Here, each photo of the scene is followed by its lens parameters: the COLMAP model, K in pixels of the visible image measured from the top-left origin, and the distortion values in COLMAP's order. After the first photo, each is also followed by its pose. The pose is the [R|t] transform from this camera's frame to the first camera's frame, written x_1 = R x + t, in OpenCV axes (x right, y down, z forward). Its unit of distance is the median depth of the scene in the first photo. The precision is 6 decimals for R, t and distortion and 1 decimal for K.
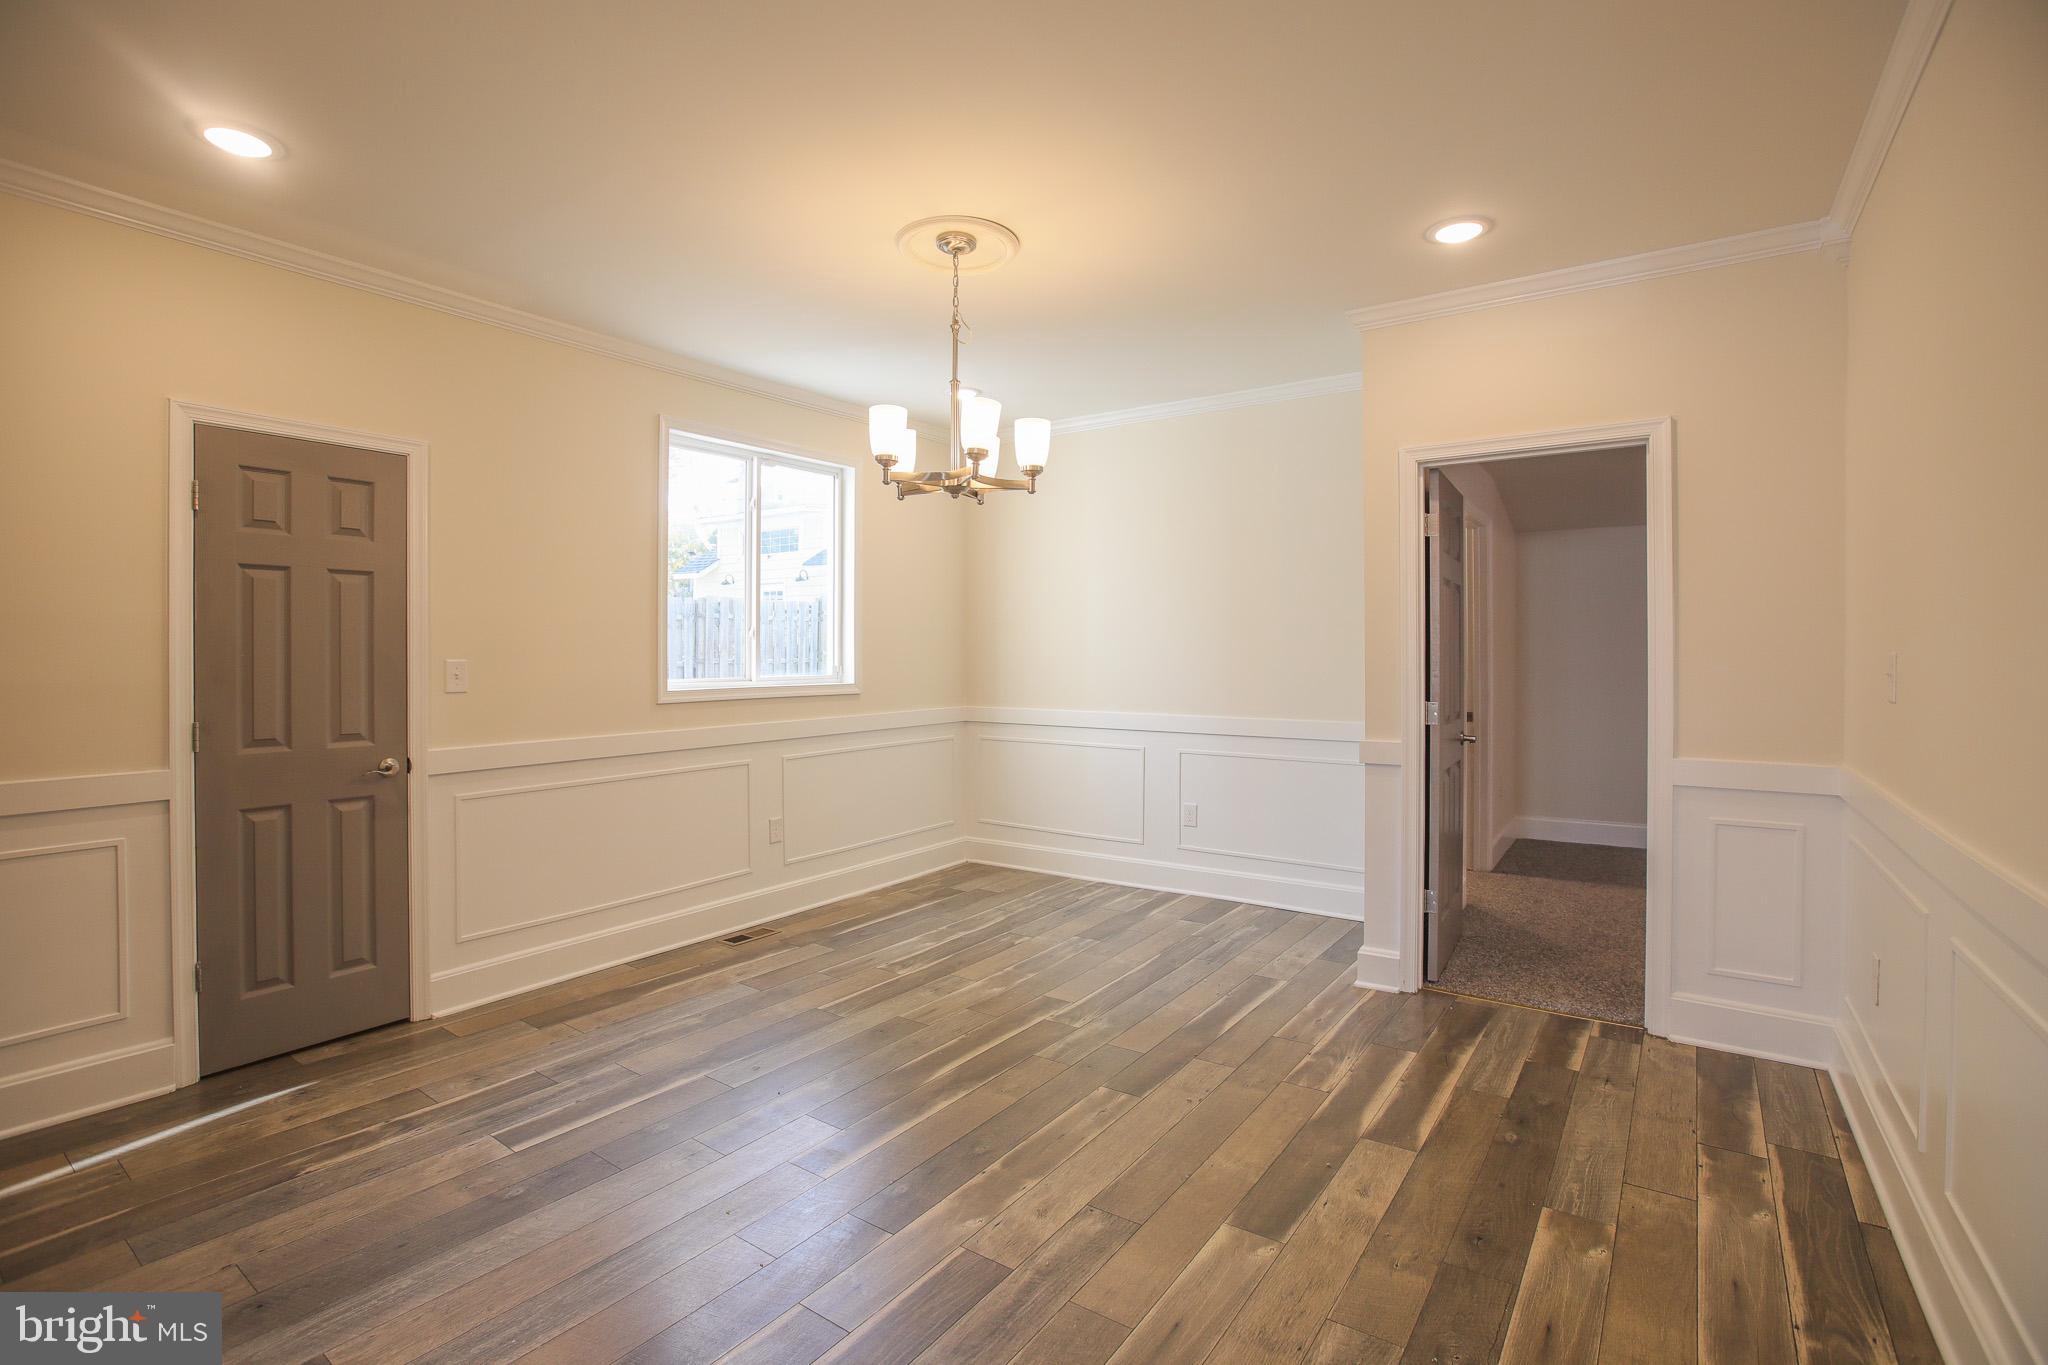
lens RADIAL K [[940.9, 0, 1026.2], [0, 940.9, 661.1], [0, 0, 1]] dist [-0.026948, 0.000549]
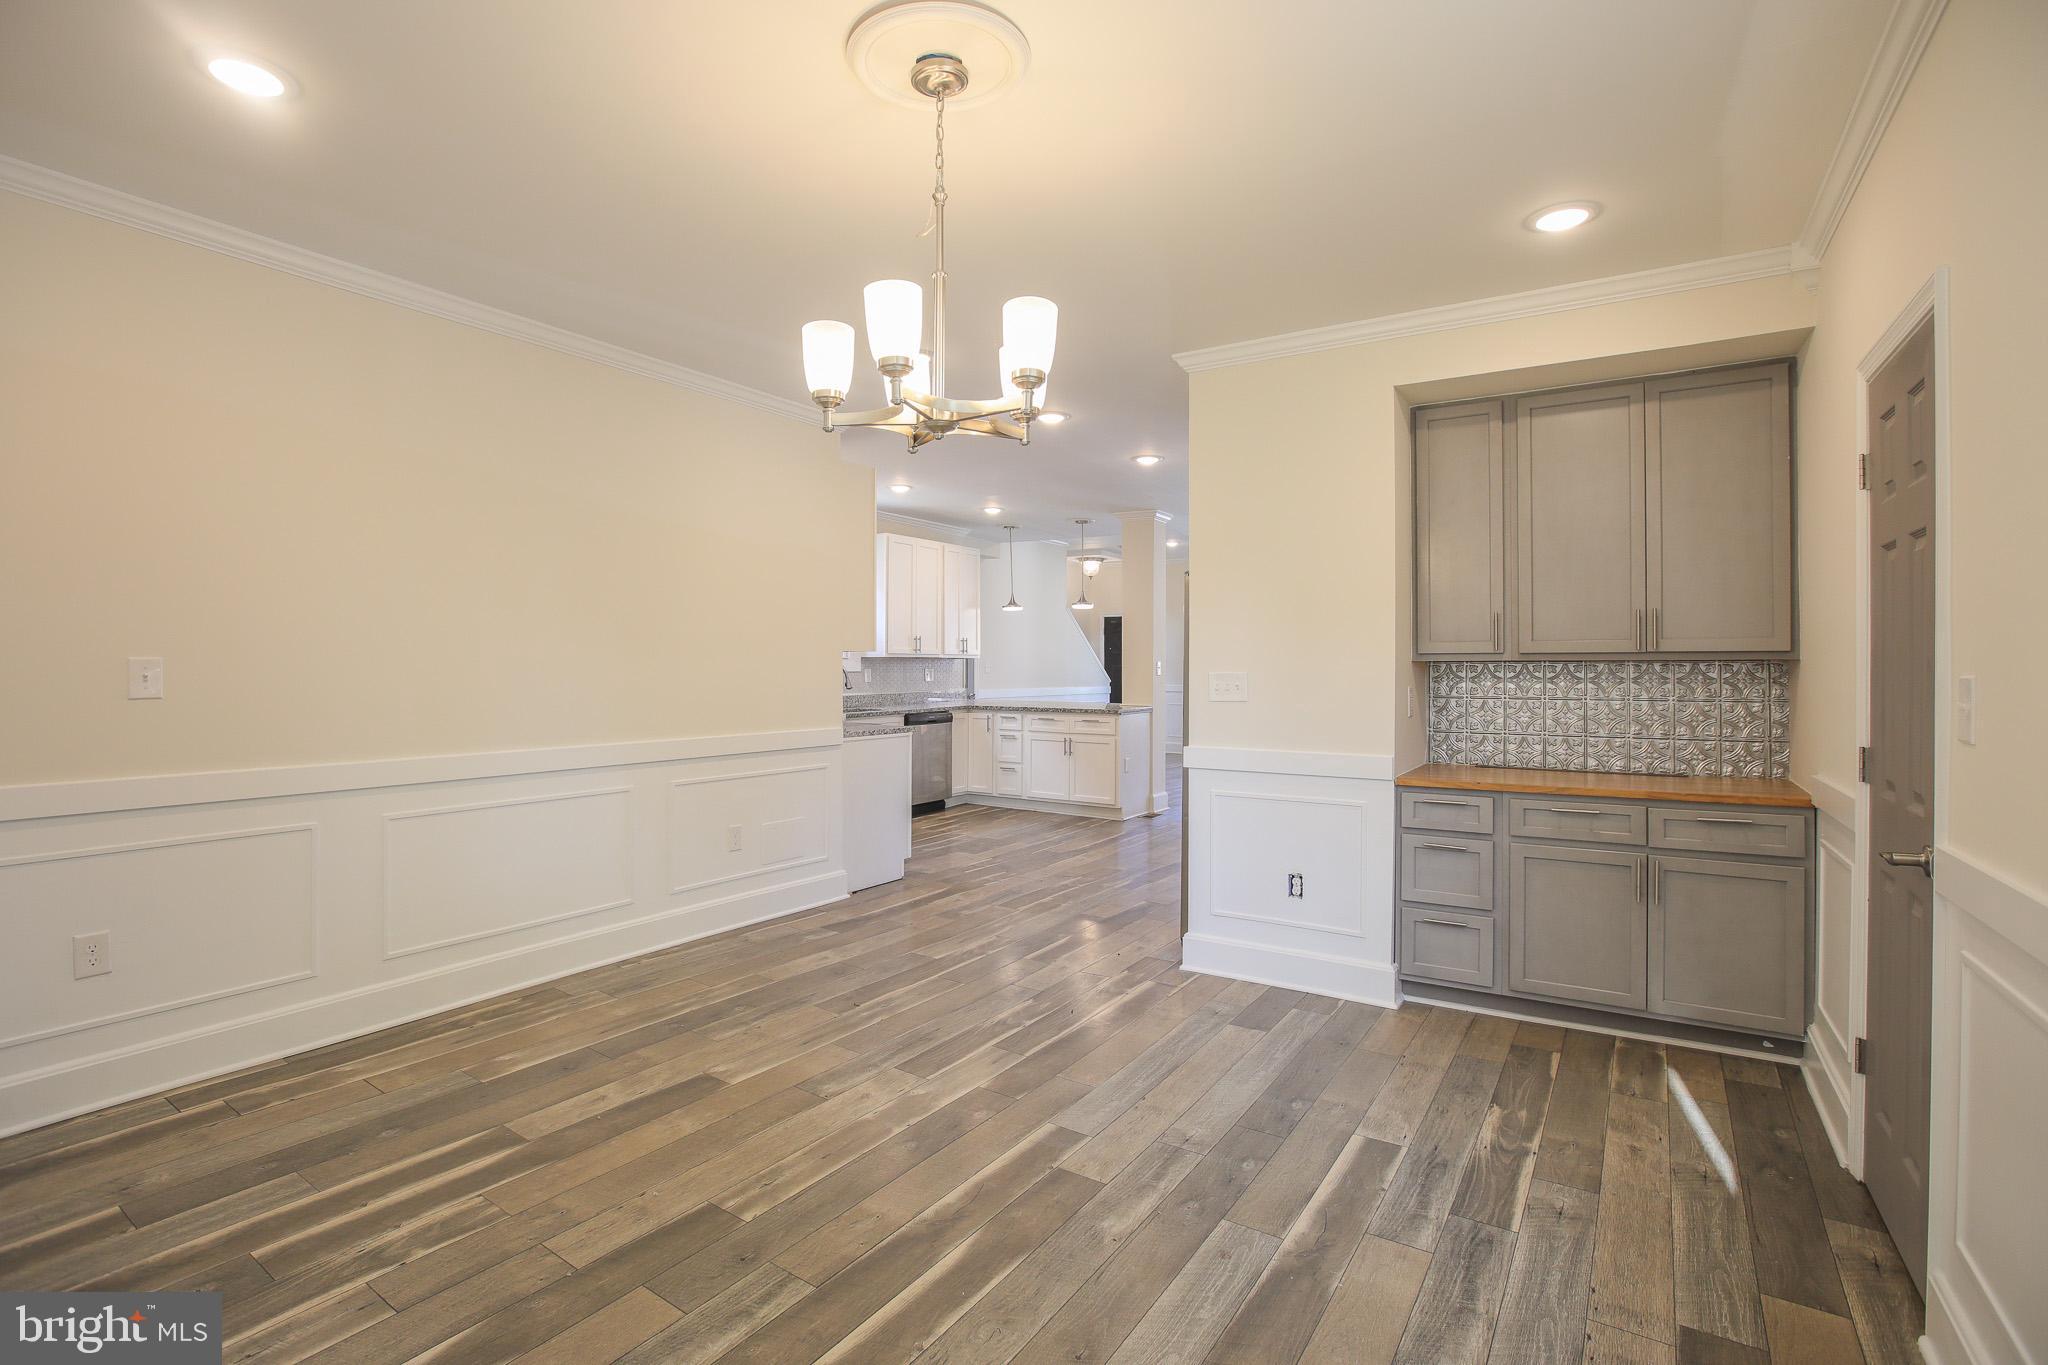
lens RADIAL K [[940.9, 0, 1022.8], [0, 940.9, 672.5], [0, 0, 1]] dist [-0.026948, 0.000549]
pose [[-0.999401, -0.003078, -0.034456, -0.147867], [-0.003658, 0.999853, 0.016766, -0.013119], [0.034400, 0.016882, -0.999266, 2.201542]]
